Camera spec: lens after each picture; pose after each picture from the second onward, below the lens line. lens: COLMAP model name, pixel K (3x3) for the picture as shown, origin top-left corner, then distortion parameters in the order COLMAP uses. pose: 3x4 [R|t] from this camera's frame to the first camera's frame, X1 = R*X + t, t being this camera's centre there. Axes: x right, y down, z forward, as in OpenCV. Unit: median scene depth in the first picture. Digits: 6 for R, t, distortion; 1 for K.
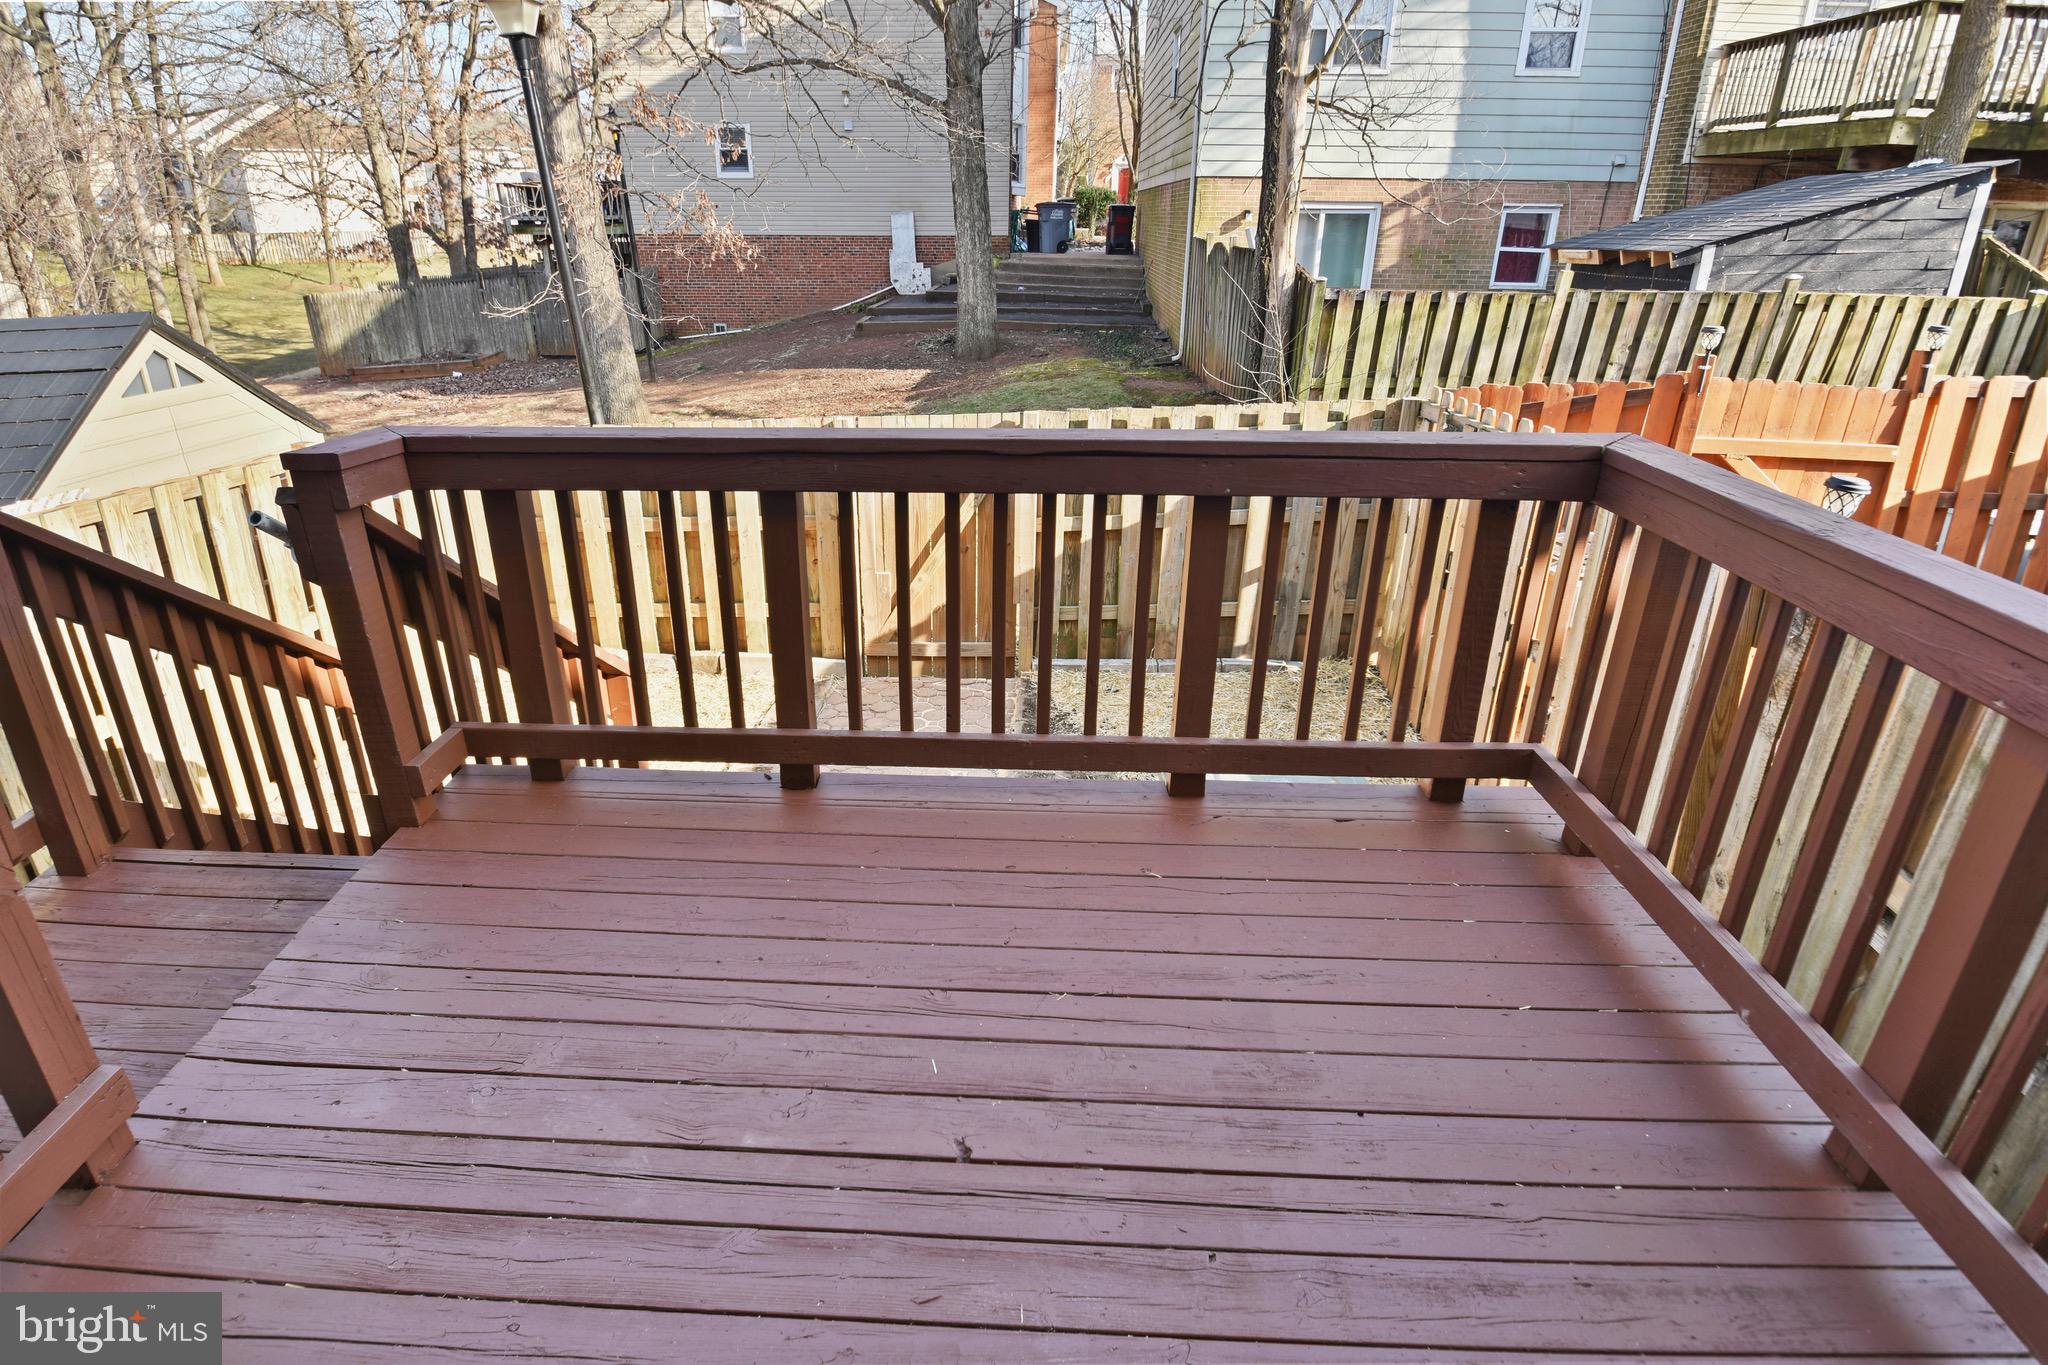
lens RADIAL K [[1123.2, 0, 1009.0], [0, 1123.2, 686.8], [0, 0, 1]] dist [-0.006981, -0.005170]
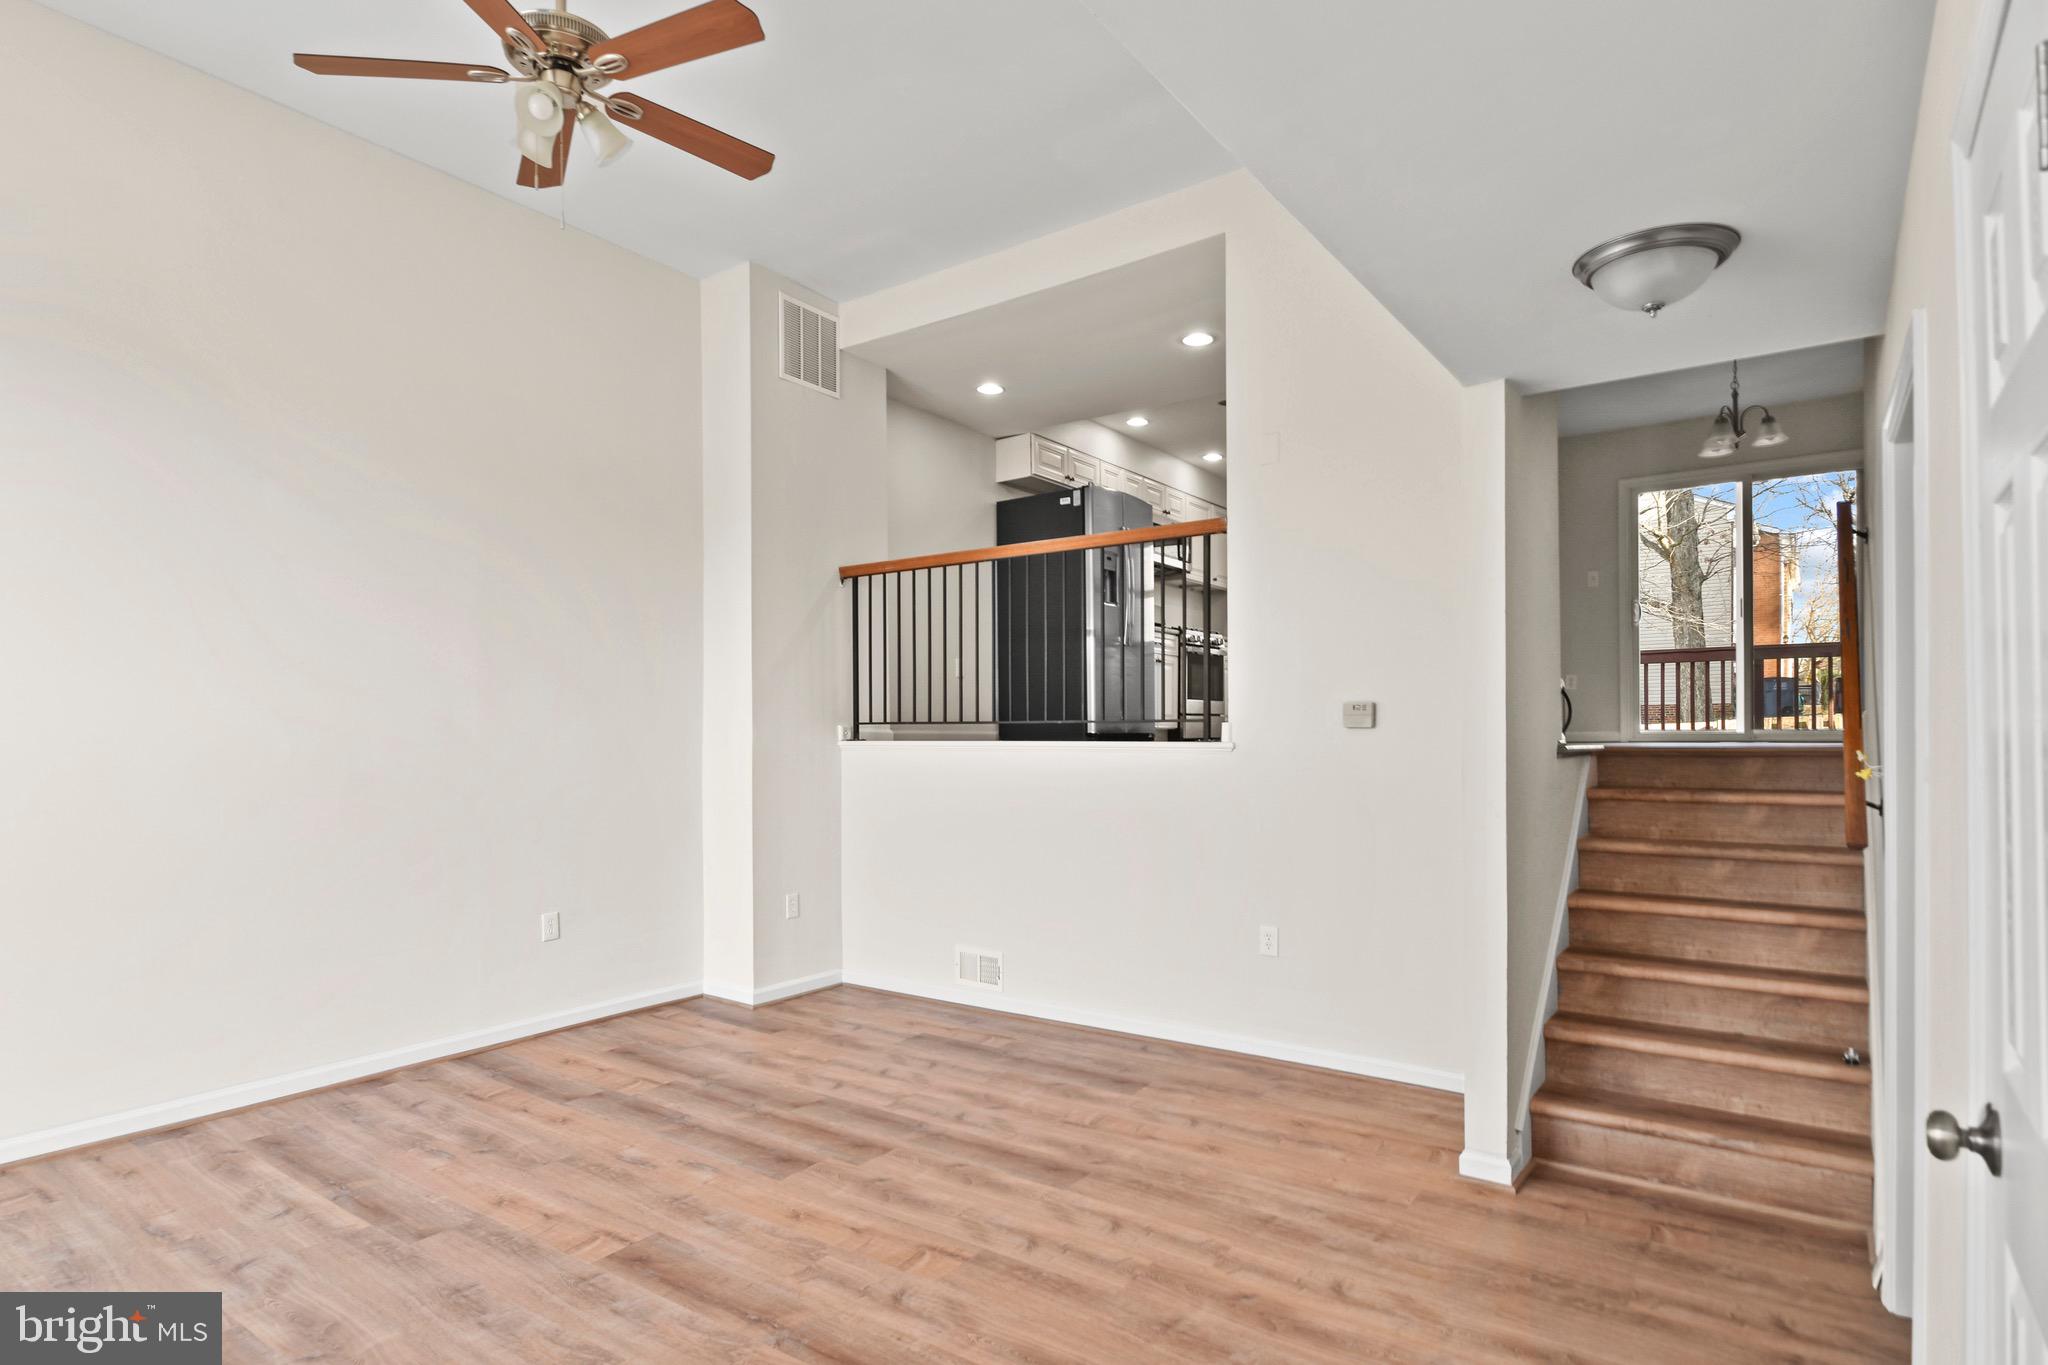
lens RADIAL K [[1123.2, 0, 1018.7], [0, 1123.2, 700.1], [0, 0, 1]] dist [-0.006981, -0.005170]
pose [[0.837169, -0.023164, -0.546454, 0.021592], [-0.205900, 0.912256, -0.354110, 0.245826], [0.506709, 0.408965, 0.758943, -0.421393]]
